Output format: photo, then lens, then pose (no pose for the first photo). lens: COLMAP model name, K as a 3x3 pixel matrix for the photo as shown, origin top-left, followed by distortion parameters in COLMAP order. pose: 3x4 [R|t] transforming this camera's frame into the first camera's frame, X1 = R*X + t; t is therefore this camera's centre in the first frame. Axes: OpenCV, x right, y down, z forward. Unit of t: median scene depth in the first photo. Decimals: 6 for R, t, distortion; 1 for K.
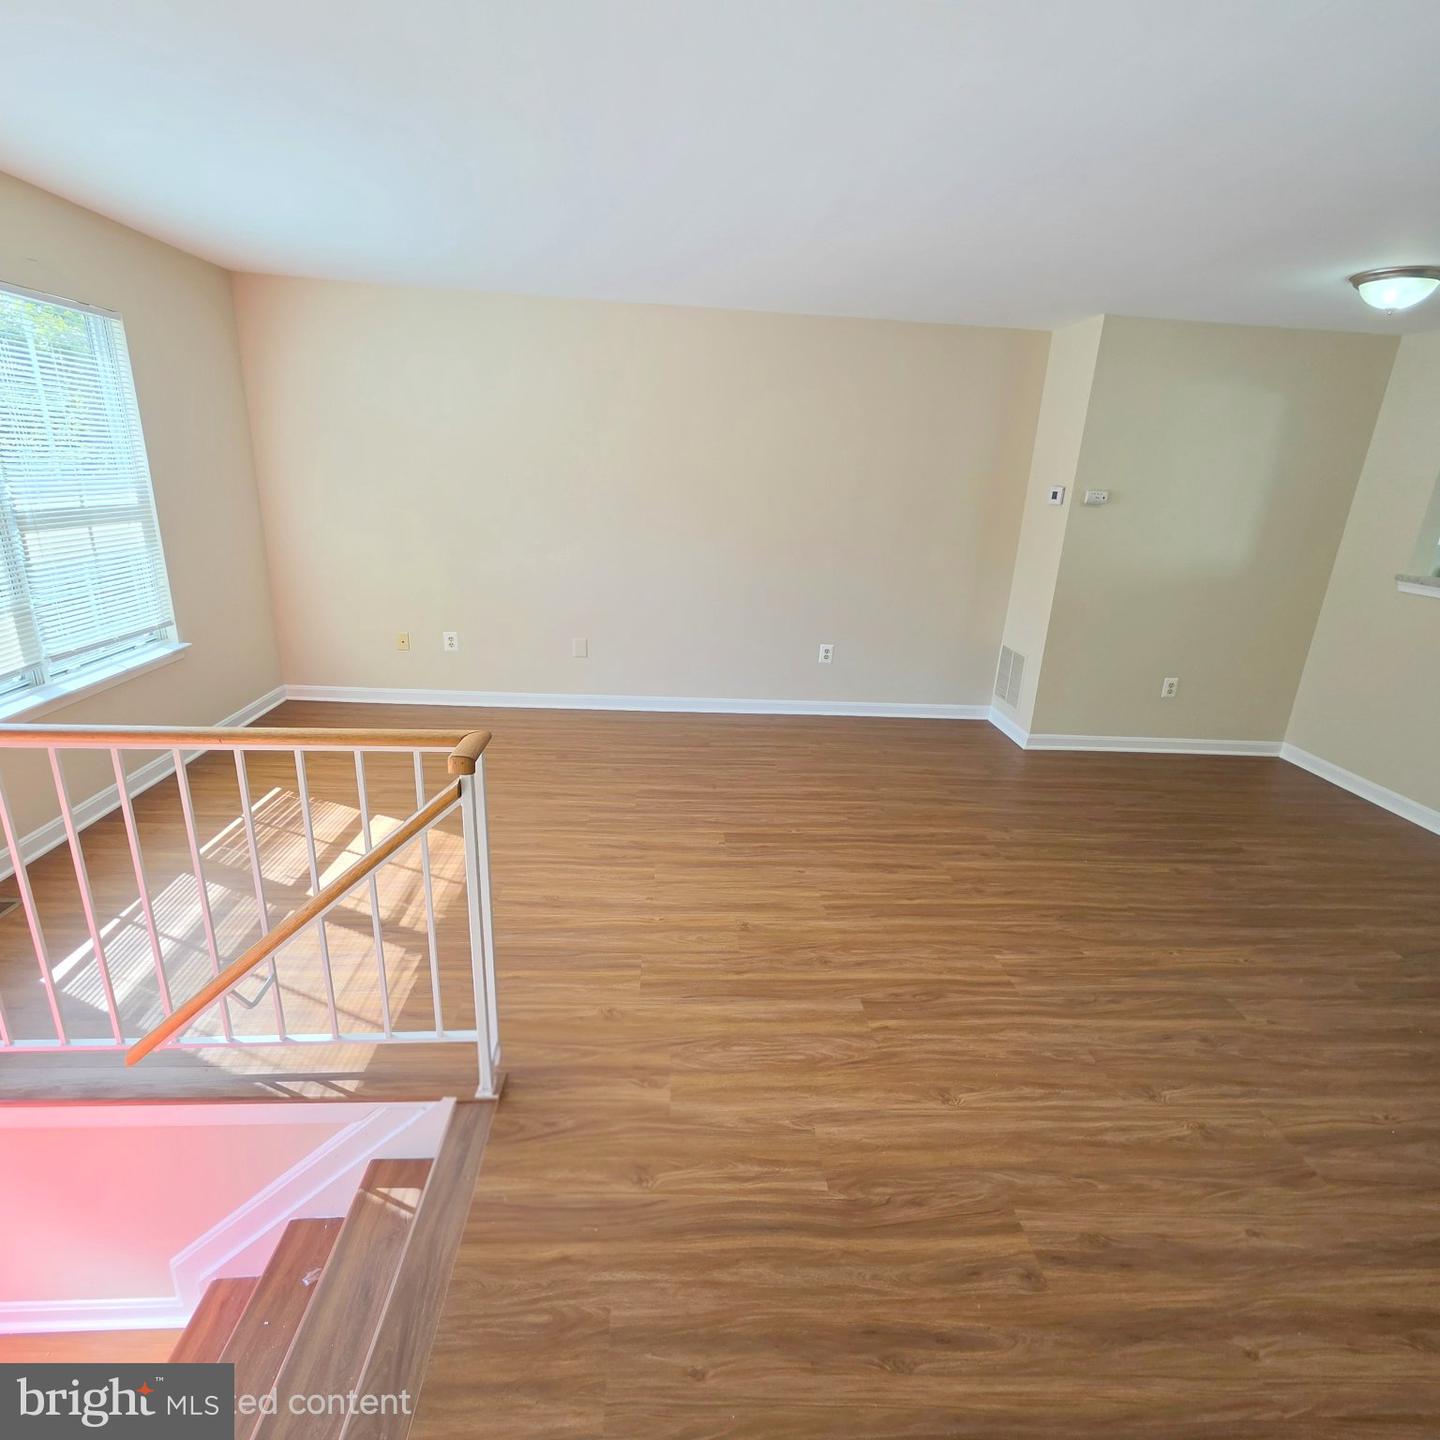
lens RADIAL K [[764.3, 0, 720.5], [0, 764.3, 715.5], [0, 0, 1]] dist [-0.004627, -0.001146]
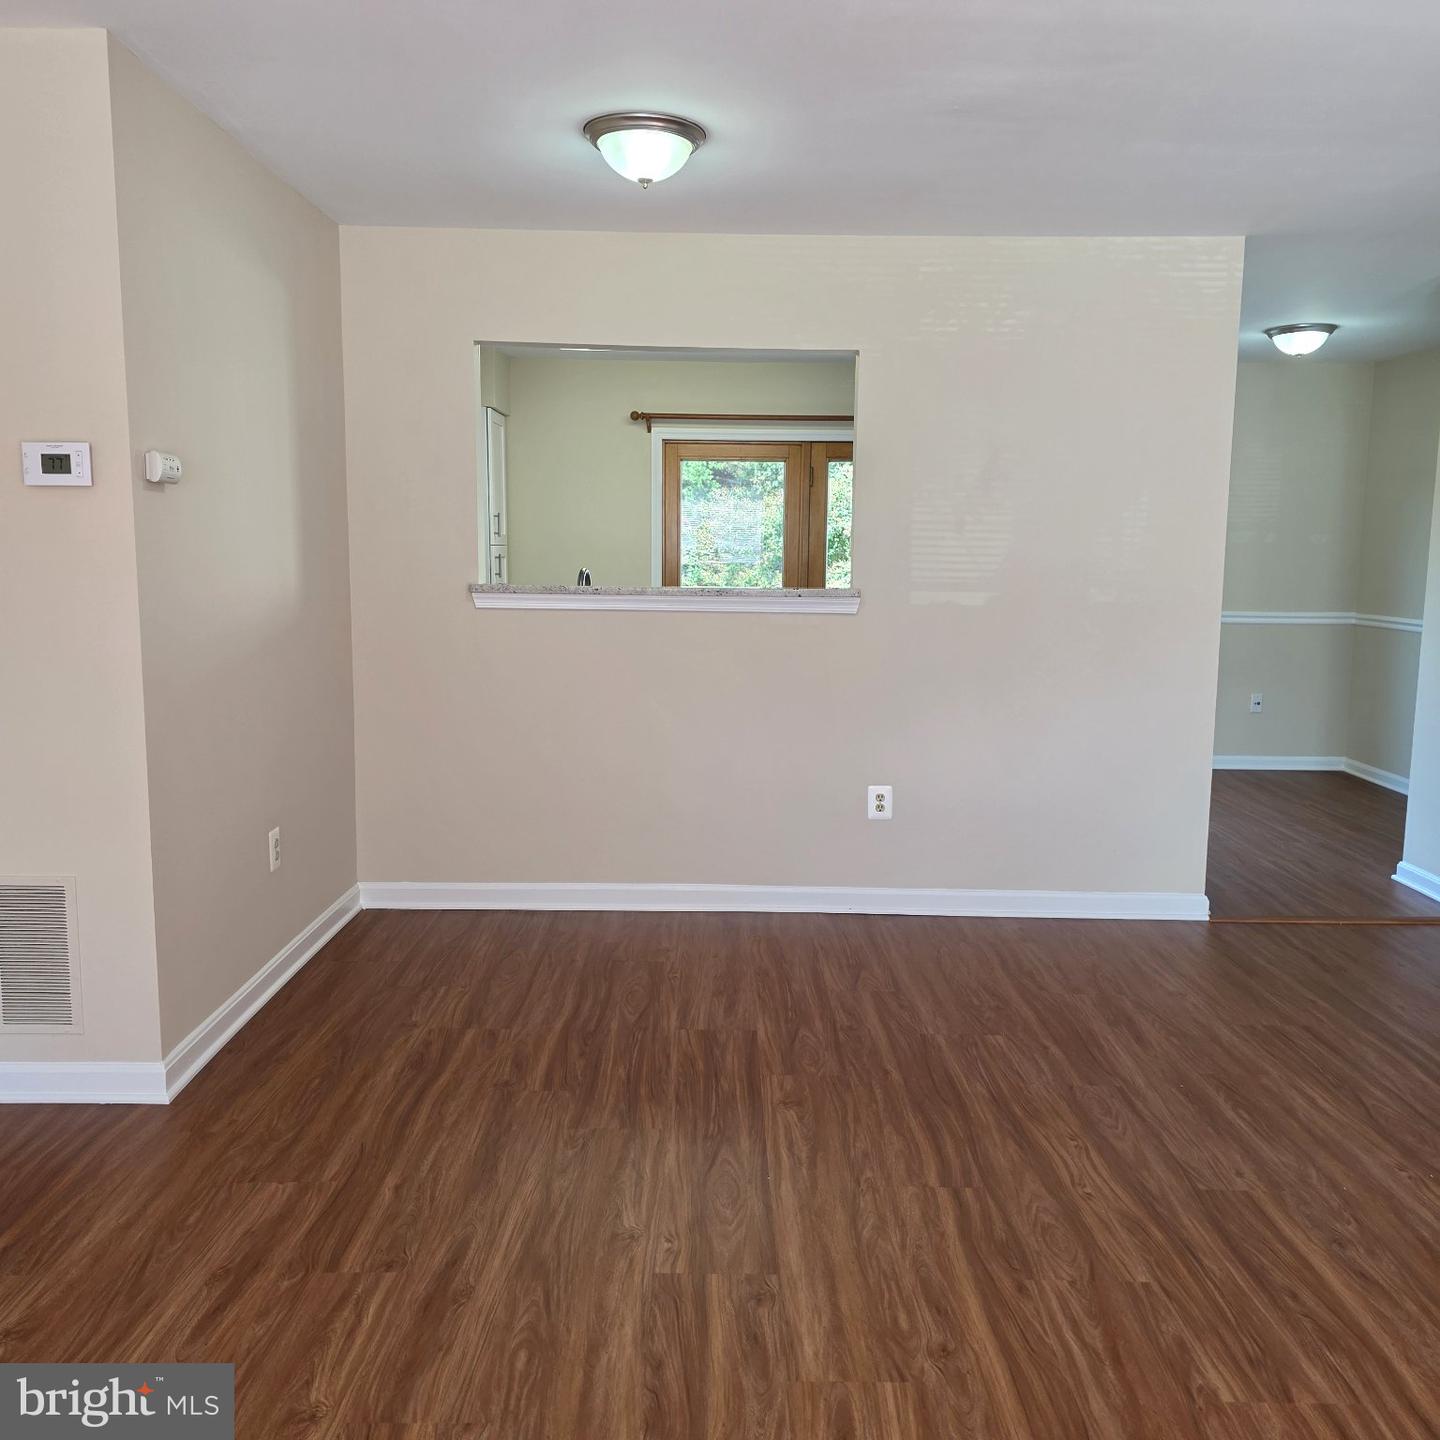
lens RADIAL K [[1271.1, 0, 711.9], [0, 1271.1, 715.0], [0, 0, 1]] dist [0.112153, -0.119707]
pose [[0.063484, -0.176608, 0.982232, -0.250055], [0.301288, 0.941686, 0.149844, -0.199318], [-0.951418, 0.286422, 0.112991, 0.770814]]
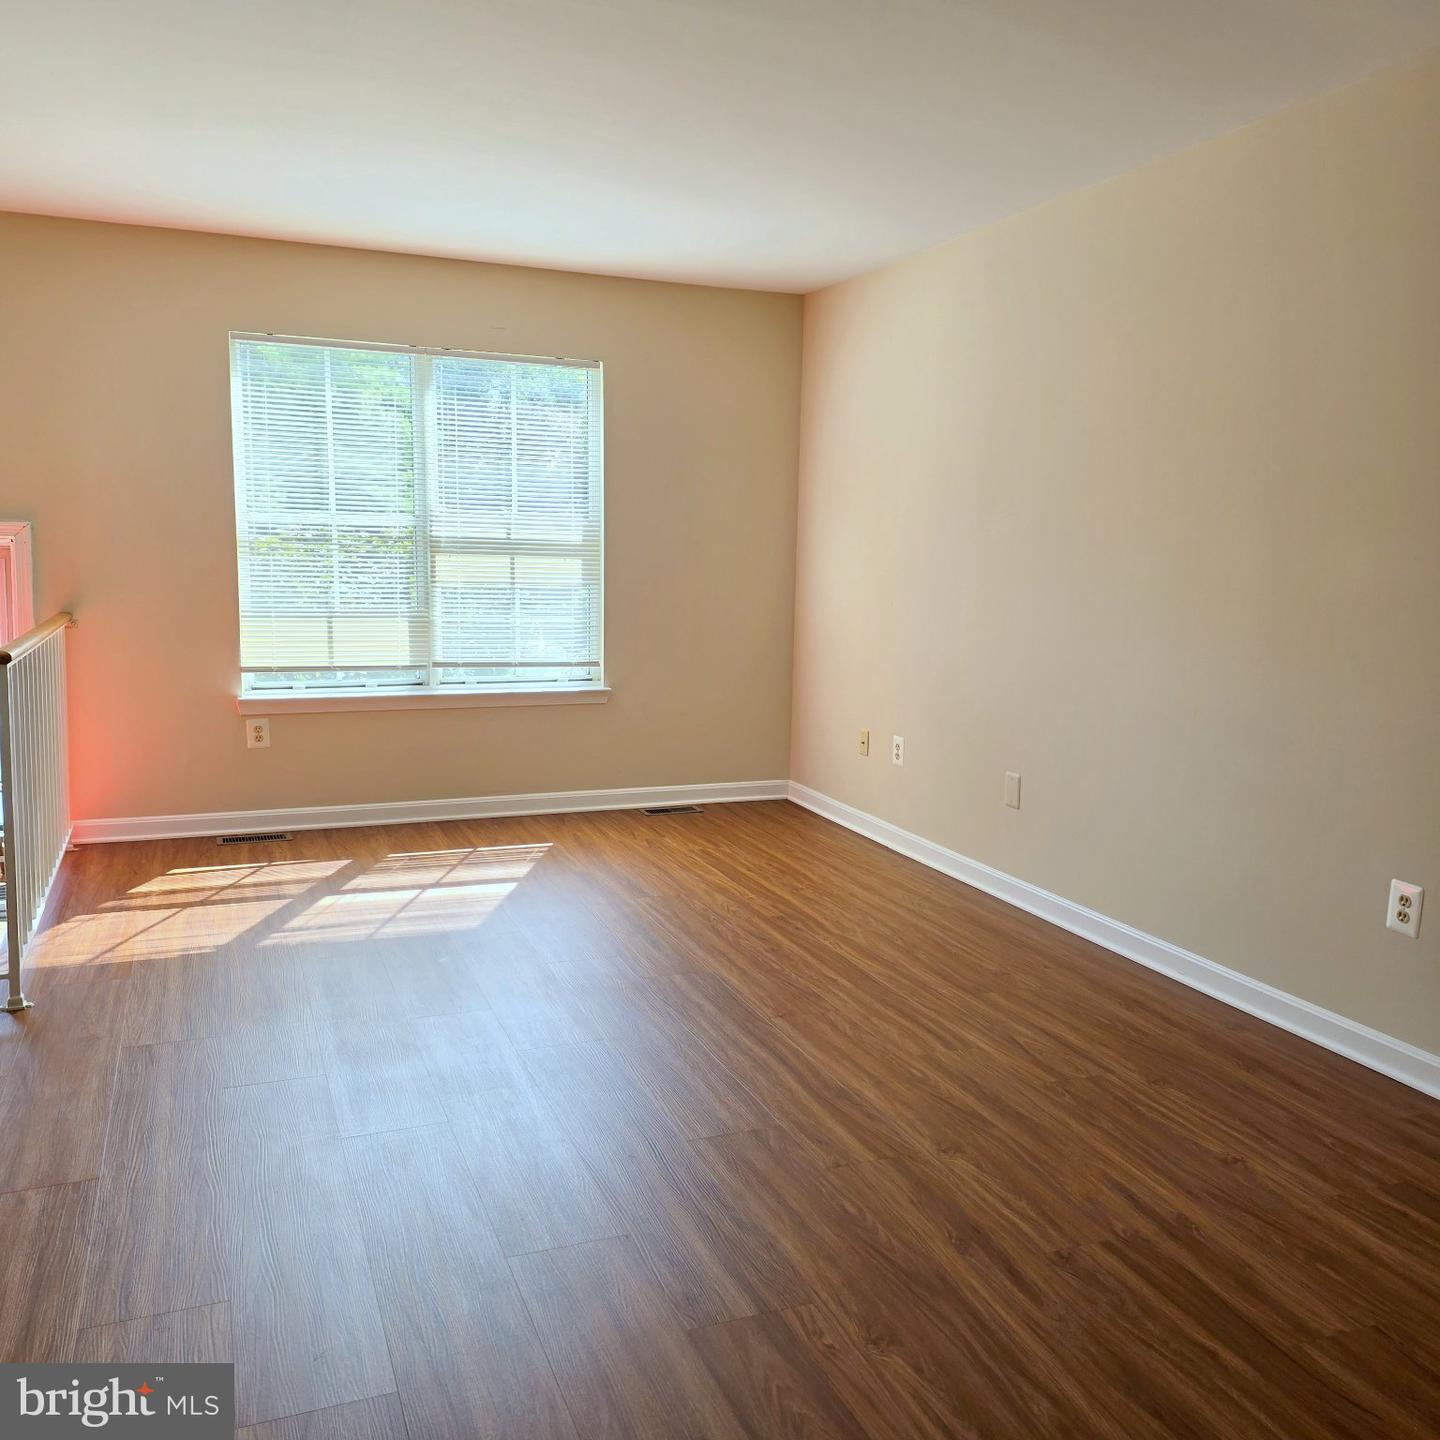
lens RADIAL K [[1271.1, 0, 711.9], [0, 1271.1, 715.0], [0, 0, 1]] dist [0.112153, -0.119707]
pose [[0.306096, 0.083735, -0.948311, 0.849147], [-0.299755, 0.953934, -0.012524, -0.084209], [0.903578, 0.288094, 0.317095, 0.646012]]
